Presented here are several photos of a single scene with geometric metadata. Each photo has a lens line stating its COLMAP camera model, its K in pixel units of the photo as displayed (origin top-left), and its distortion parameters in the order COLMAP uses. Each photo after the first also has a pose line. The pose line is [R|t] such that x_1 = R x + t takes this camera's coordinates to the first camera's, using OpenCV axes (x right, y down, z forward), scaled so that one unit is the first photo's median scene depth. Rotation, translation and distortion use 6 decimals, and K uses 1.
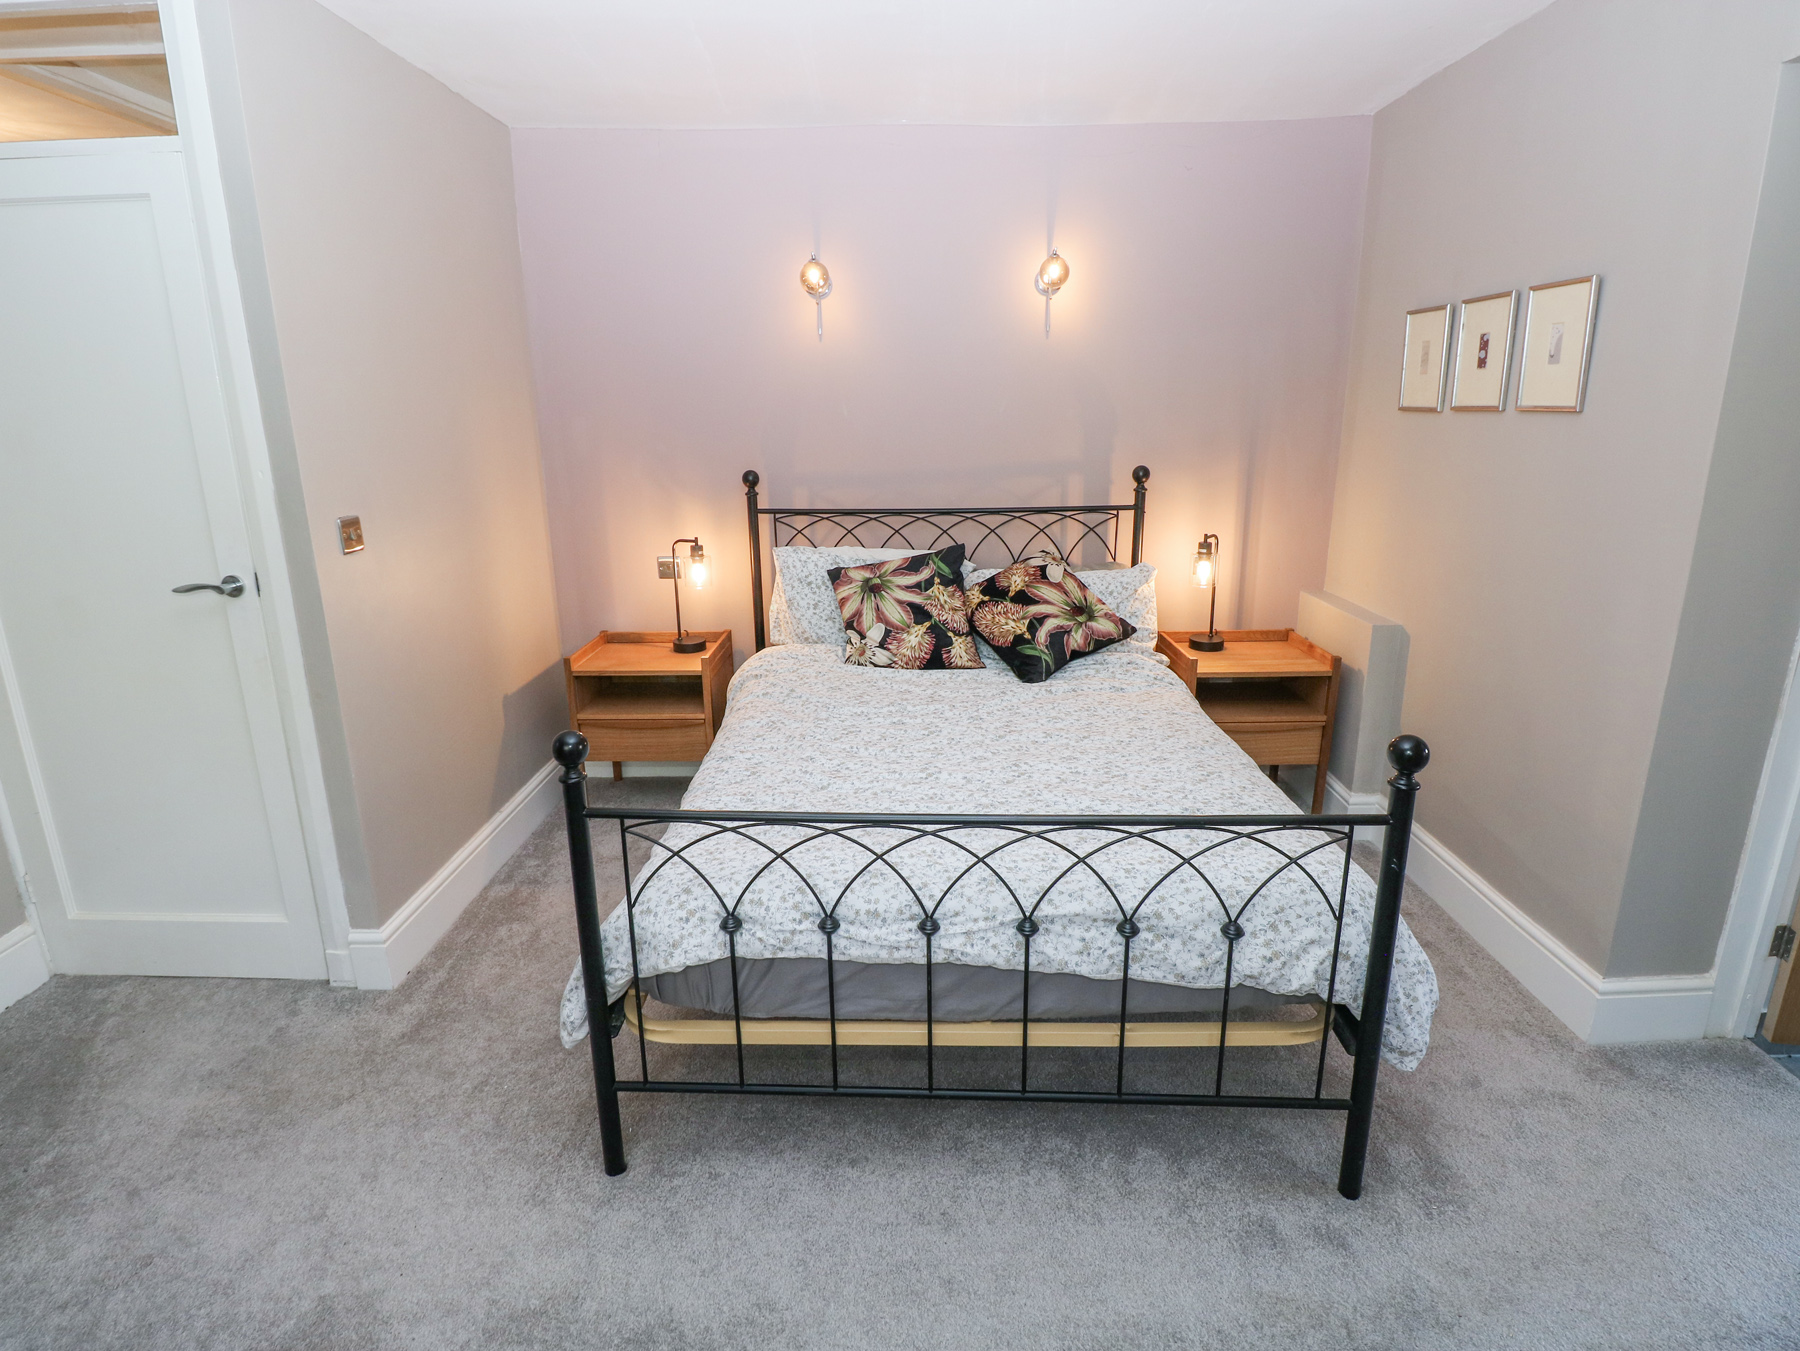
lens RADIAL K [[969.7, 0, 946.7], [0, 969.7, 678.9], [0, 0, 1]] dist [0.000673, -0.011341]
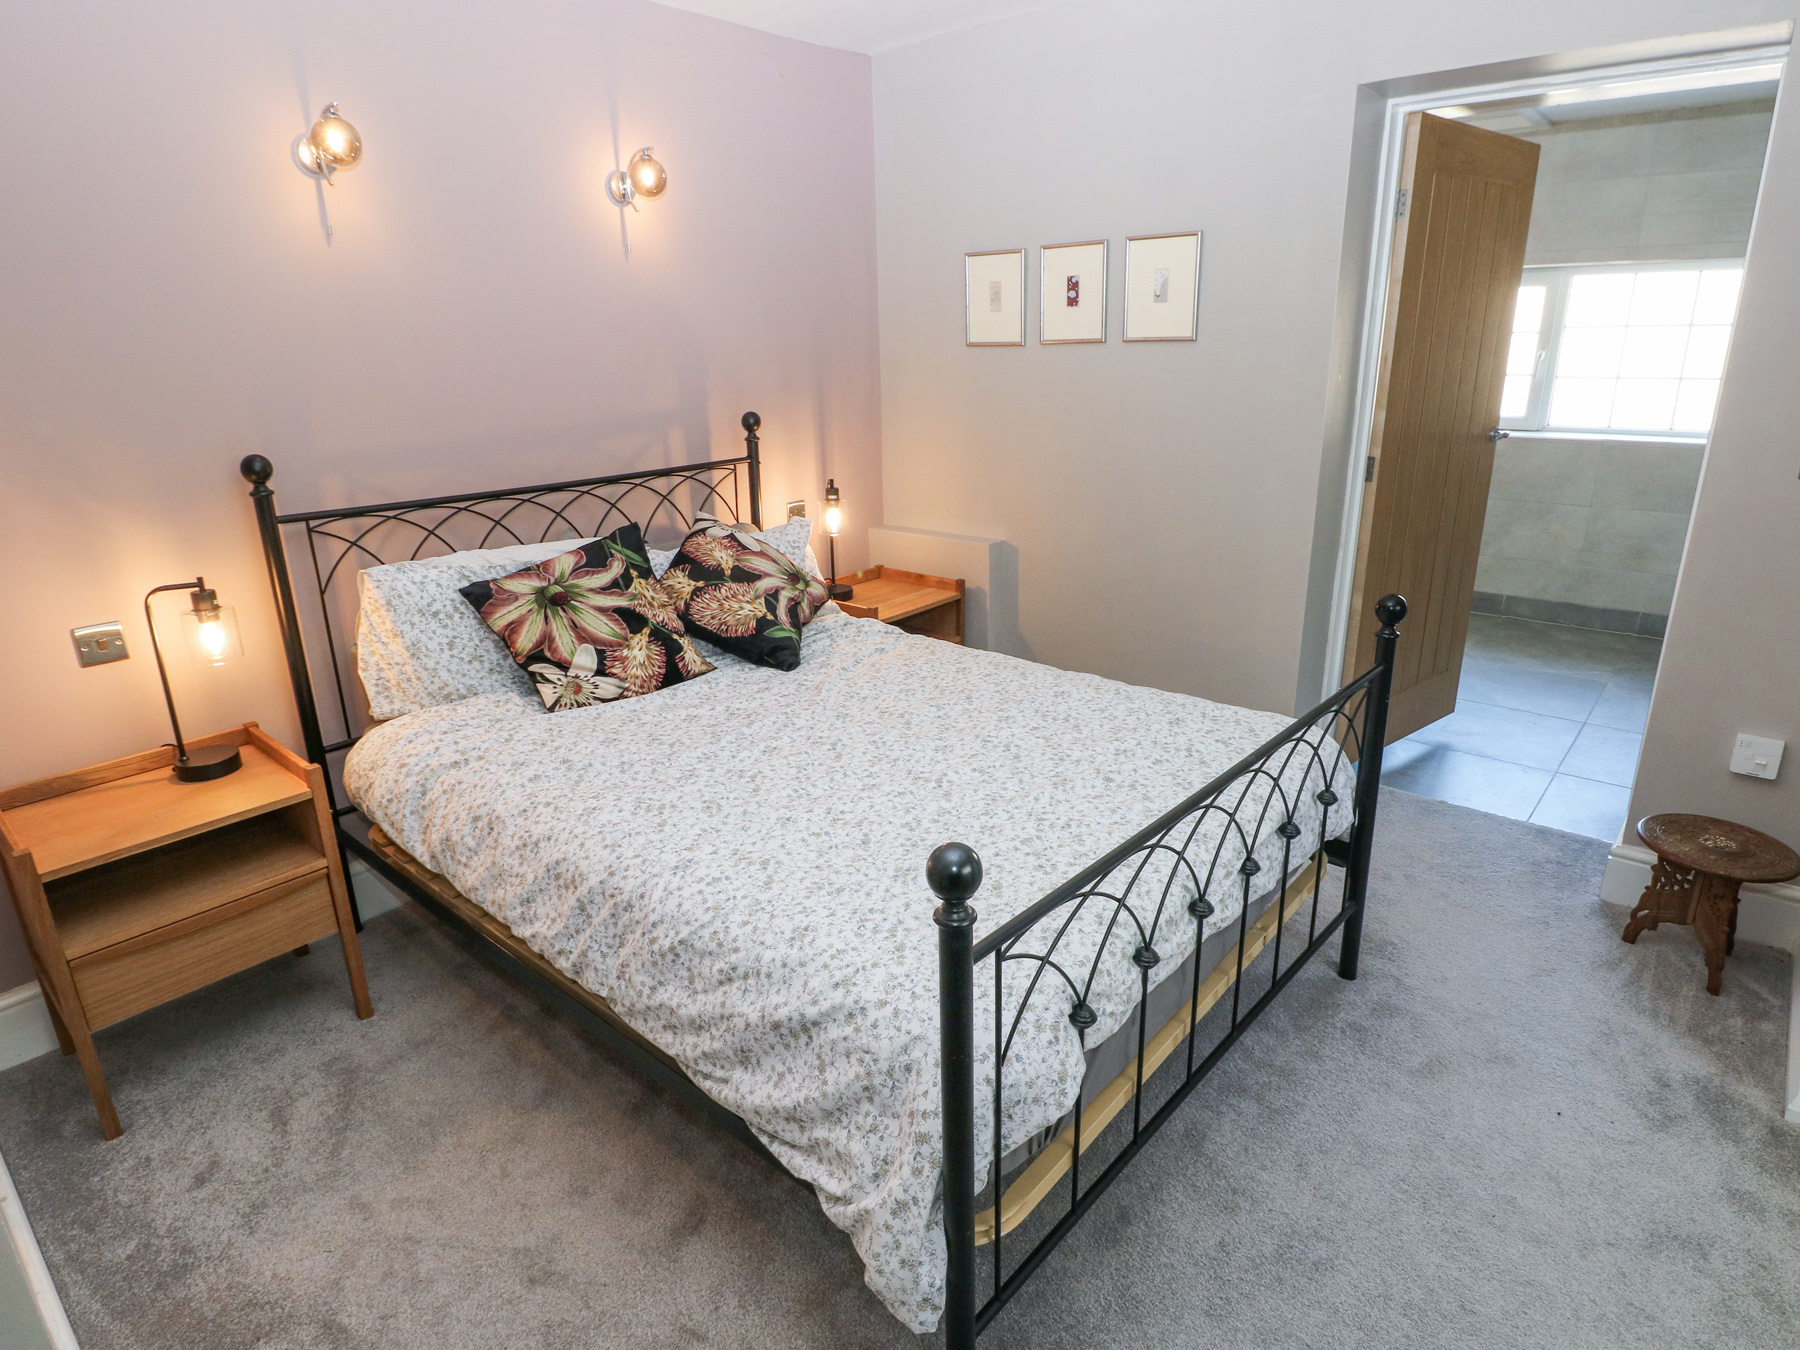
lens RADIAL K [[1000.3, 0, 903.6], [0, 1000.3, 672.3], [0, 0, 1]] dist [-0.003718, -0.010837]
pose [[0.637299, -0.242426, 0.731492, -0.471666], [0.223330, 0.966595, 0.125769, -0.077983], [-0.737546, 0.083212, 0.670151, 0.322538]]
